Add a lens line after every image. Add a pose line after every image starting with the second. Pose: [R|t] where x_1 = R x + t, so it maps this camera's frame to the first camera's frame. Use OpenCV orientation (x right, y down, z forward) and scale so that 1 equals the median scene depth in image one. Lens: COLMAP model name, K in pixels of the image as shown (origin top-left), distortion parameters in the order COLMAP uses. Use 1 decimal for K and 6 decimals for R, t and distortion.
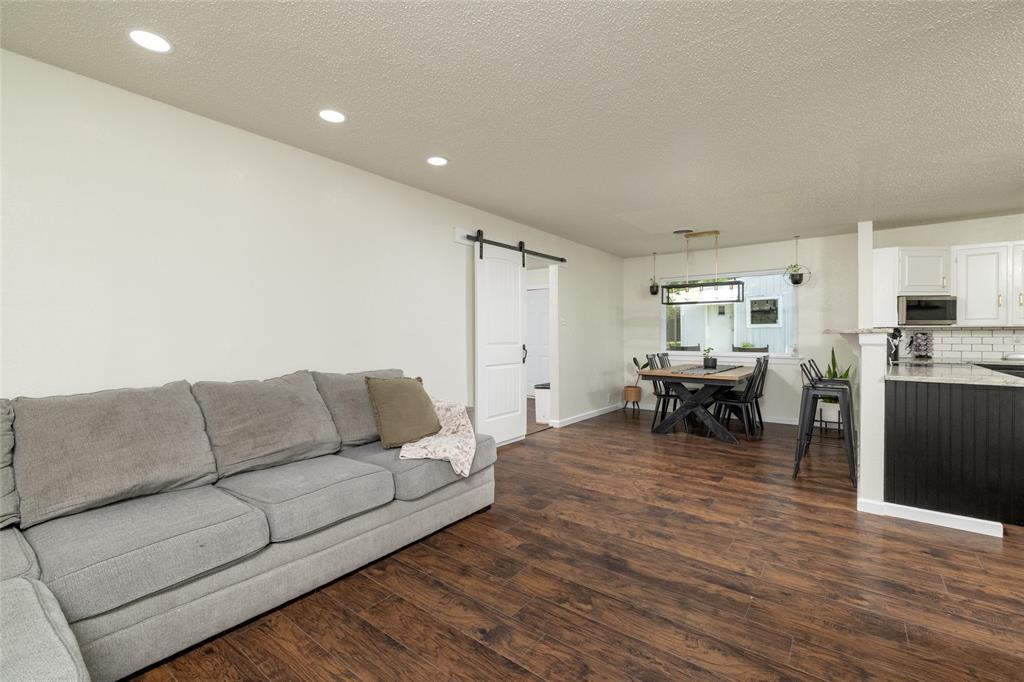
lens RADIAL K [[443.9, 0, 503.8], [0, 443.9, 333.6], [0, 0, 1]] dist [0.000669, -0.000263]
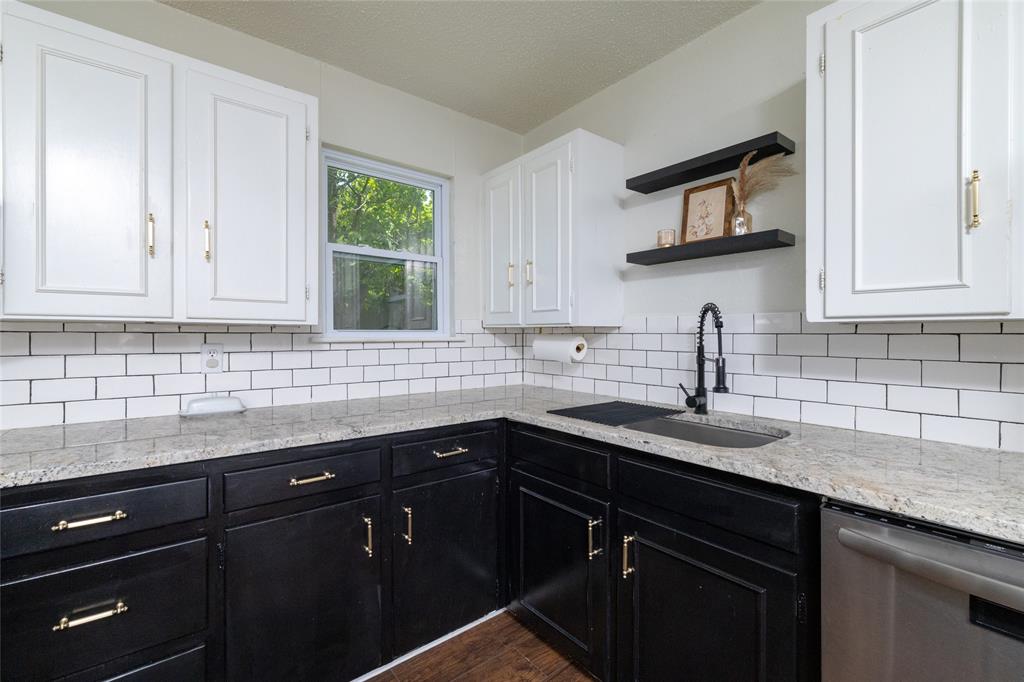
lens RADIAL K [[443.9, 0, 506.4], [0, 443.9, 337.5], [0, 0, 1]] dist [0.000669, -0.000263]
pose [[0.244068, 0.000054, 0.969758, 0.796327], [-0.004670, 0.999988, 0.001119, -0.005734], [-0.969747, -0.004802, 0.244066, 0.624051]]
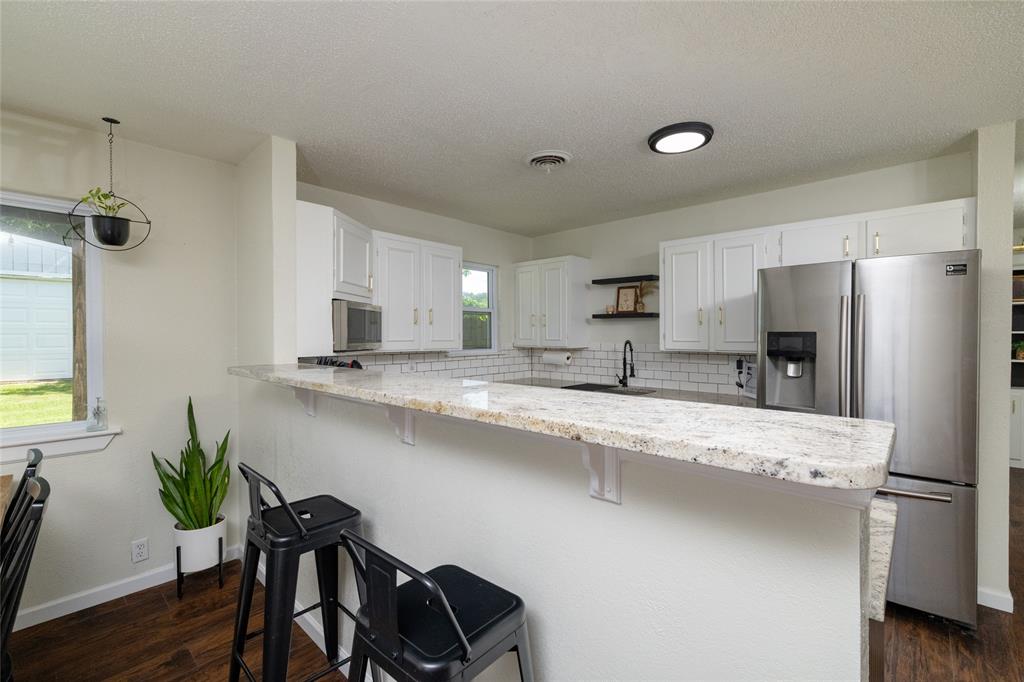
lens RADIAL K [[443.9, 0, 506.1], [0, 443.9, 336.1], [0, 0, 1]] dist [0.000669, -0.000263]
pose [[0.092758, 0.003125, 0.995684, 0.347172], [-0.002093, 0.999993, -0.002944, -0.035548], [-0.995686, -0.001811, 0.092764, 0.701198]]
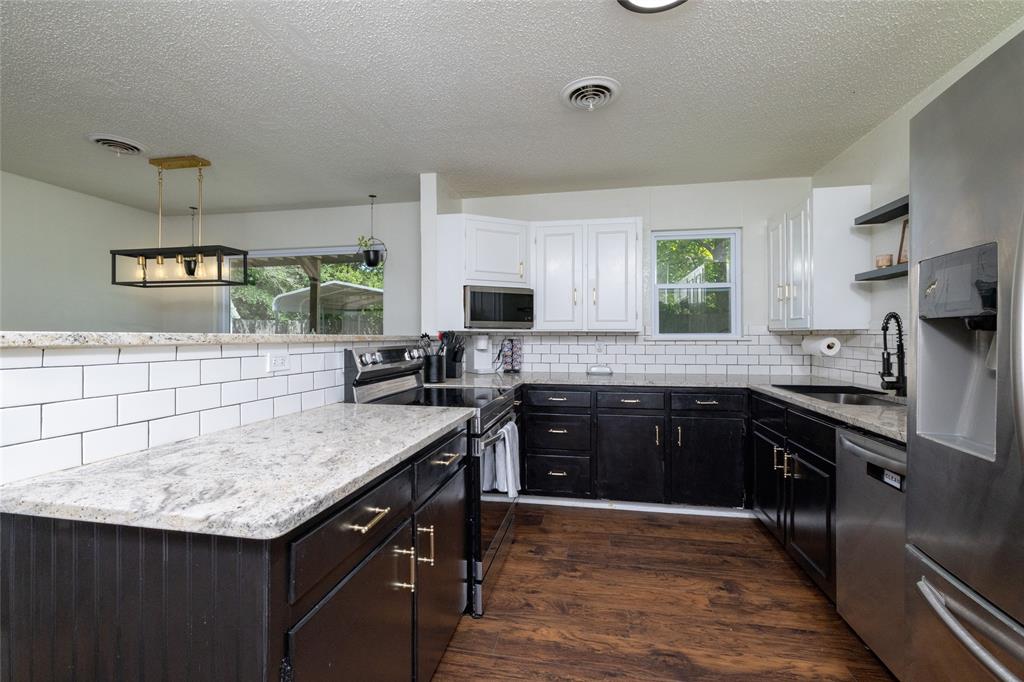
lens RADIAL K [[443.9, 0, 505.9], [0, 443.9, 340.3], [0, 0, 1]] dist [0.000669, -0.000263]
pose [[0.897462, -0.000855, 0.441092, 0.611994], [-0.002721, 0.999968, 0.007475, -0.005439], [-0.441084, -0.007909, 0.897431, 0.338529]]
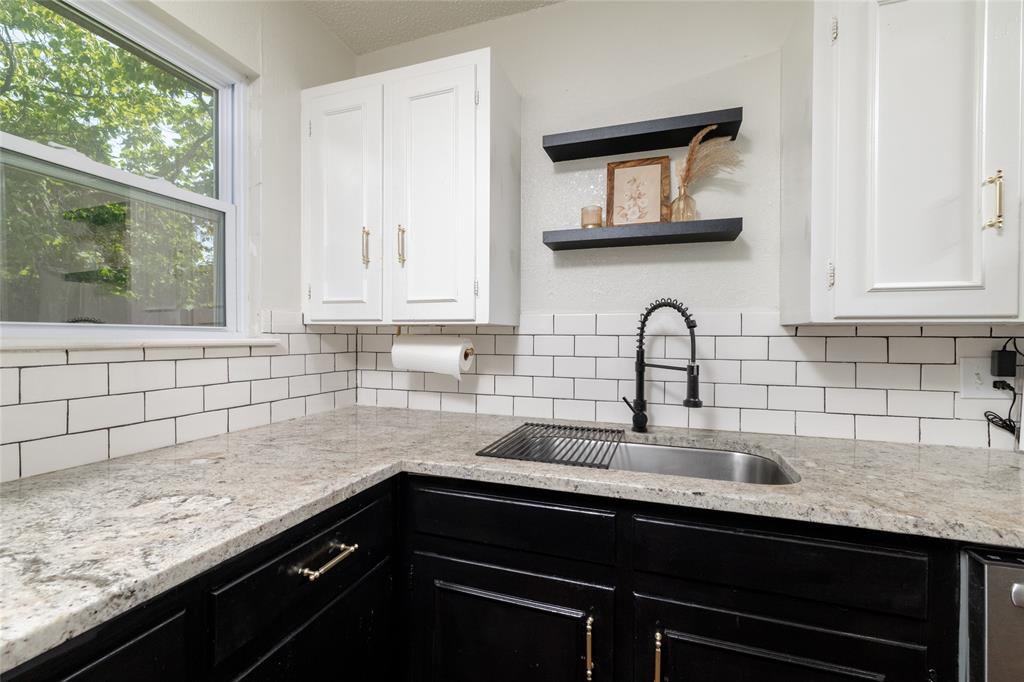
lens RADIAL K [[443.9, 0, 502.9], [0, 443.9, 337.0], [0, 0, 1]] dist [0.000669, -0.000263]
pose [[-0.311059, 0.006067, 0.950371, 0.920112], [-0.005700, 0.999950, -0.008249, -0.005076], [-0.950373, -0.007983, -0.311009, 0.733977]]
